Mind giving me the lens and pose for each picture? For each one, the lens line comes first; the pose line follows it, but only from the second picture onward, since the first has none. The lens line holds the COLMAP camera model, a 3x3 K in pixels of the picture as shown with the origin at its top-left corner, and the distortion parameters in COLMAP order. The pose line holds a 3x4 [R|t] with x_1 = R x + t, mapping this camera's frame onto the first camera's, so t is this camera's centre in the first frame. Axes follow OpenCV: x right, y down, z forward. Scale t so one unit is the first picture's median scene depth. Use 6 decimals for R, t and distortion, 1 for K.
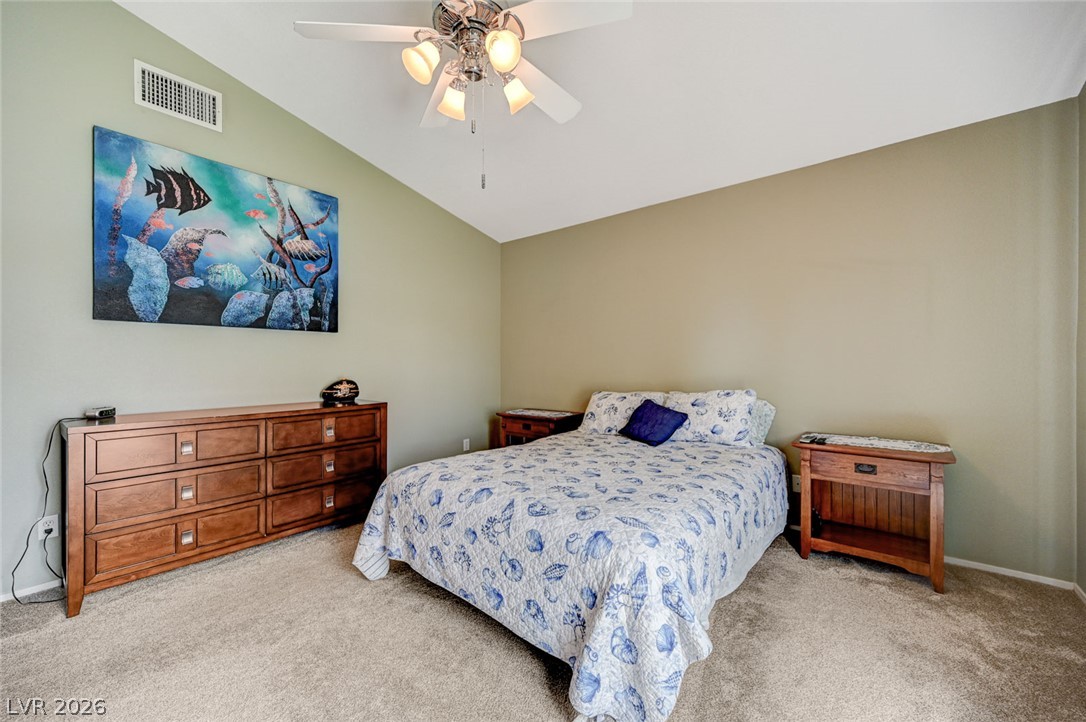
lens RADIAL K [[428.1, 0, 542.1], [0, 428.1, 364.0], [0, 0, 1]] dist [0.002769, 0.000030]
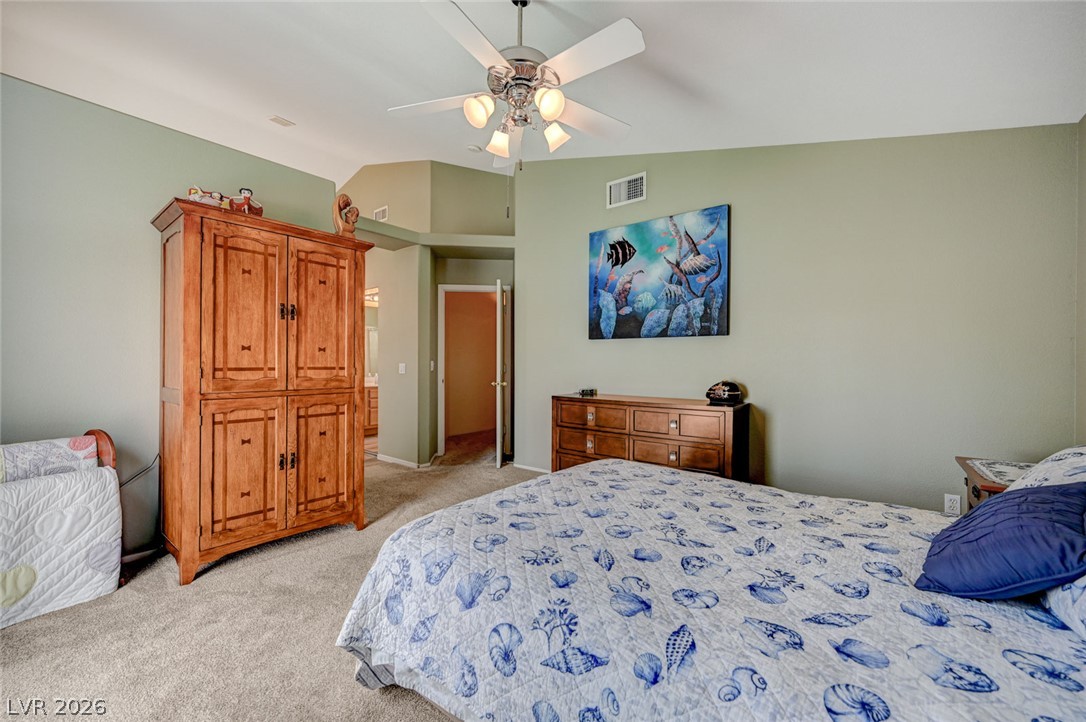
lens RADIAL K [[428.1, 0, 542.2], [0, 428.1, 358.1], [0, 0, 1]] dist [0.002769, 0.000030]
pose [[0.011793, -0.007865, -0.999900, 0.622112], [-0.009032, 0.999927, -0.007972, -0.007986], [0.999890, 0.009125, 0.011721, 0.634184]]
